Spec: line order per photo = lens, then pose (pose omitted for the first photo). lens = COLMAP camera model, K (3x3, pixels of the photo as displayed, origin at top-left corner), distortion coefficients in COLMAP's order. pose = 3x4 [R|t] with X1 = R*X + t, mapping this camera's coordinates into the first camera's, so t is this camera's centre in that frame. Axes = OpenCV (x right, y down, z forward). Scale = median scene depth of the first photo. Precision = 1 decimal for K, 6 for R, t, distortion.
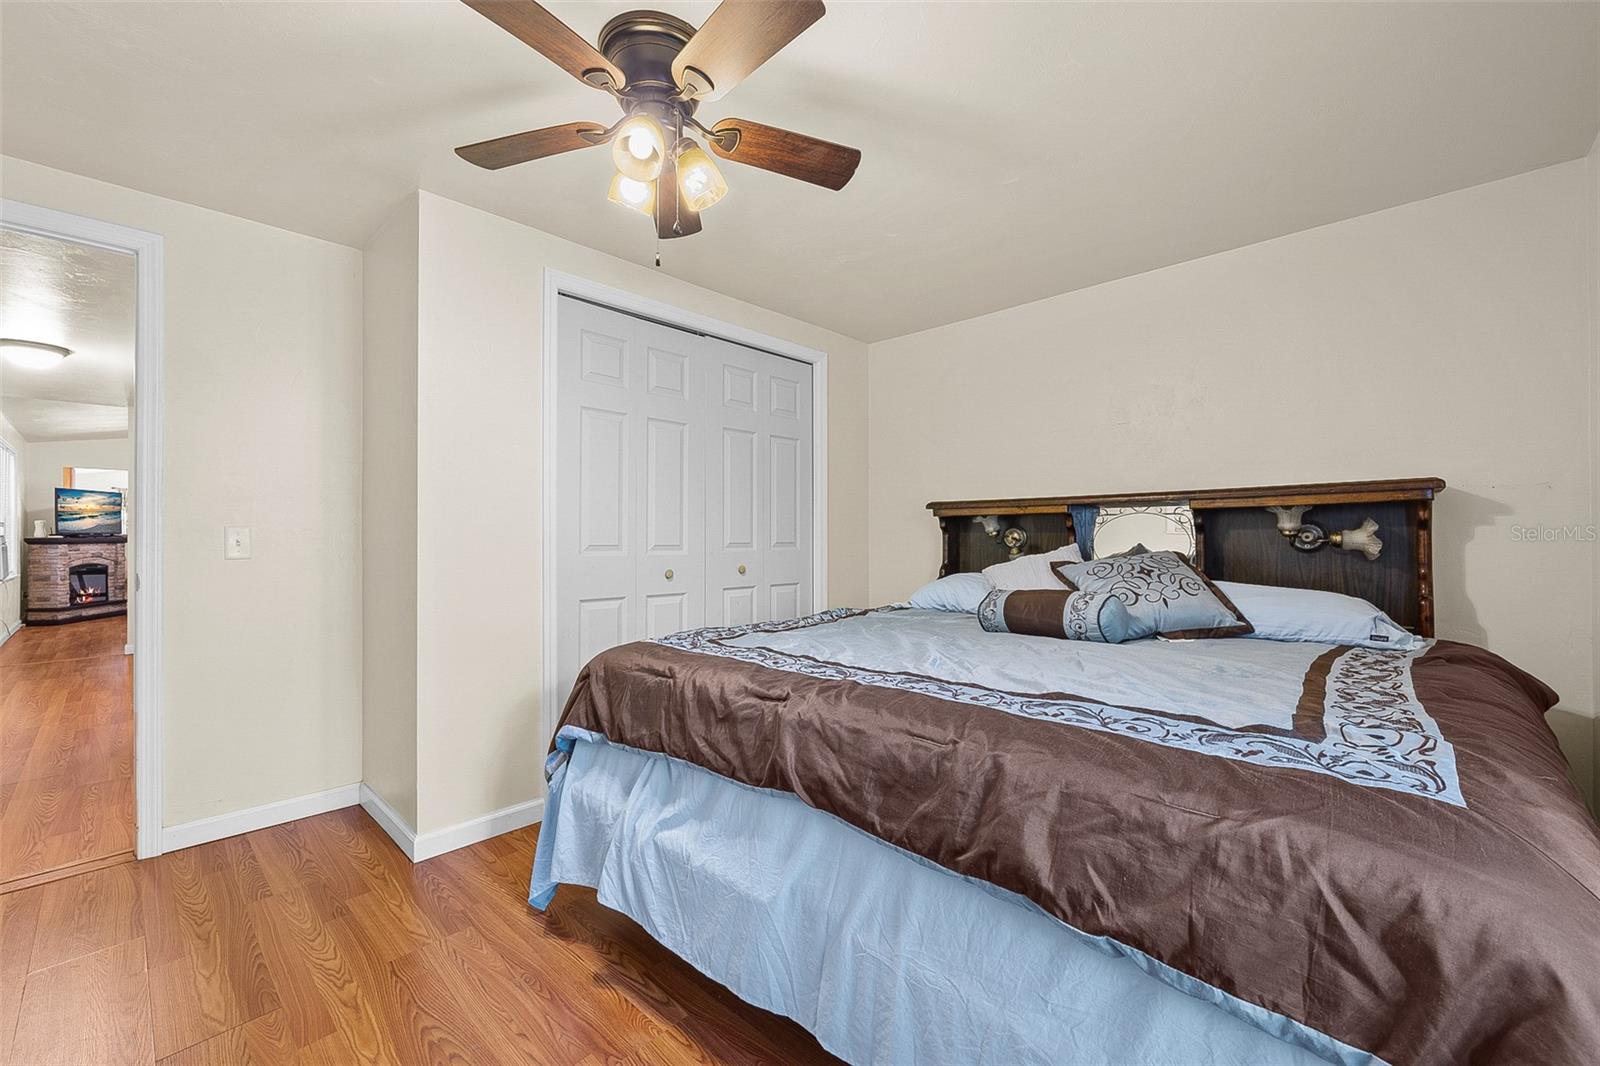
lens RADIAL K [[644.9, 0, 796.3], [0, 644.9, 539.5], [0, 0, 1]] dist [-0.002491, -0.000026]
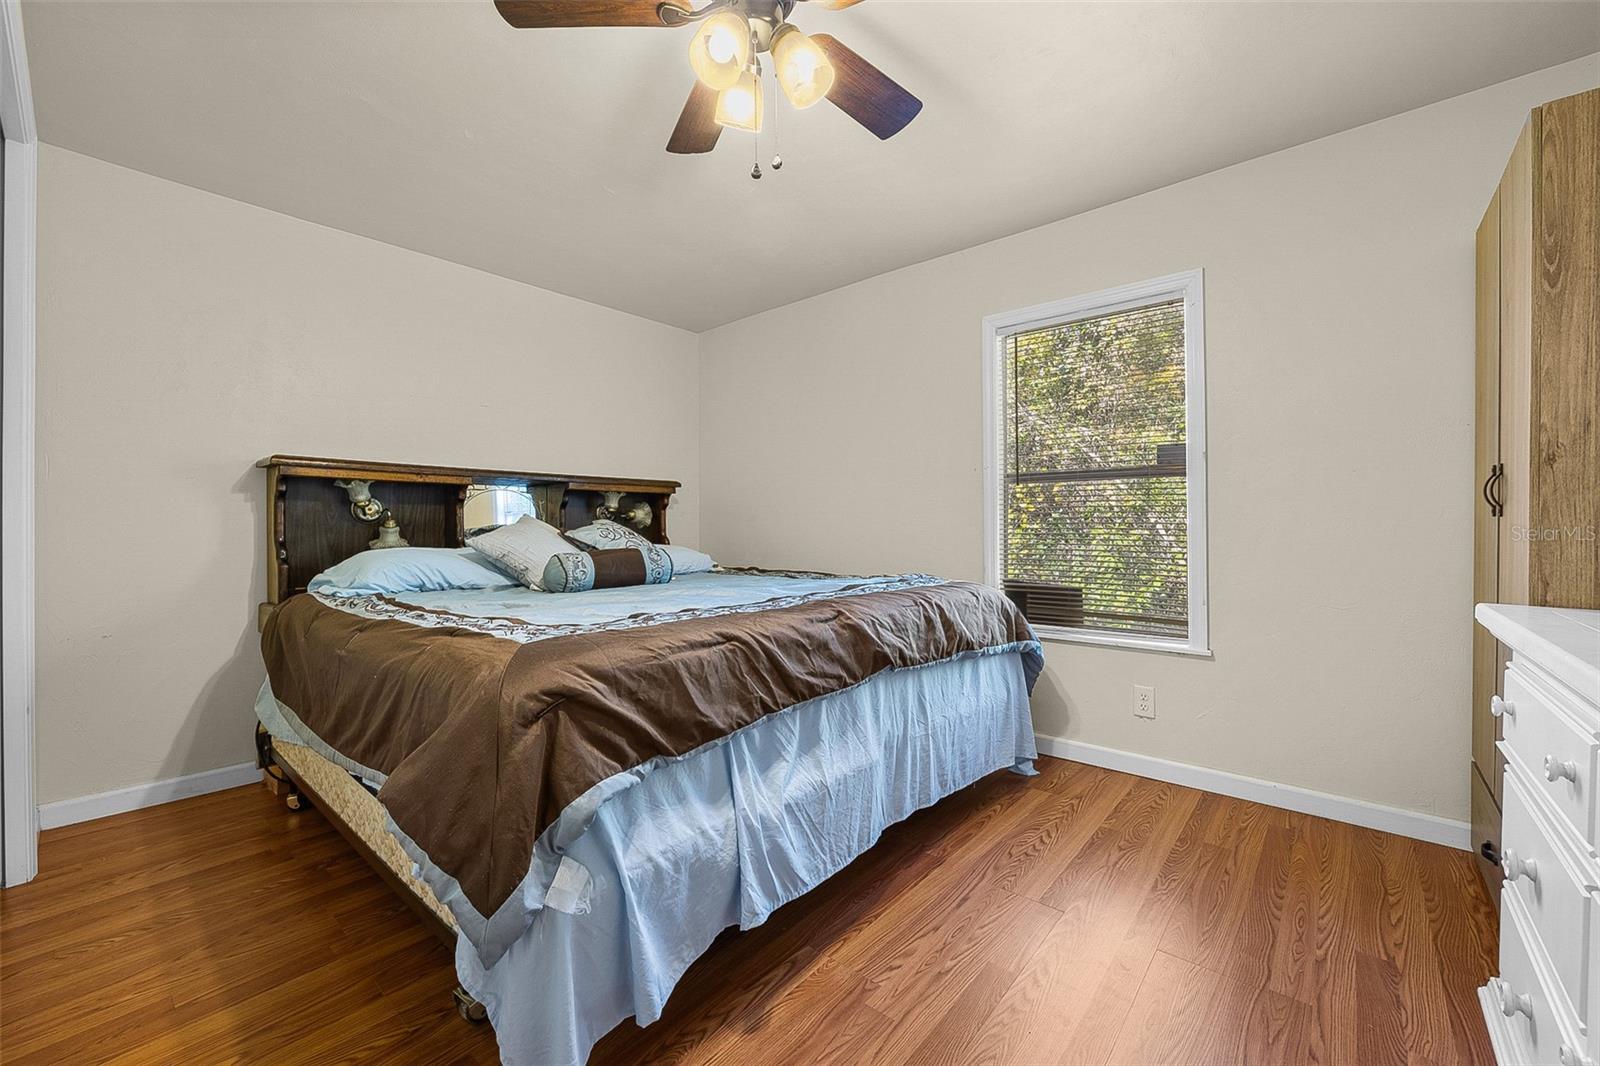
lens RADIAL K [[635.6, 0, 794.7], [0, 635.6, 531.3], [0, 0, 1]] dist [-0.001664, -0.000232]
pose [[-0.037793, 0.002354, 0.999283, -0.938288], [0.007947, 0.999966, -0.002056, 0.059311], [-0.999254, 0.007863, -0.037811, 0.833346]]
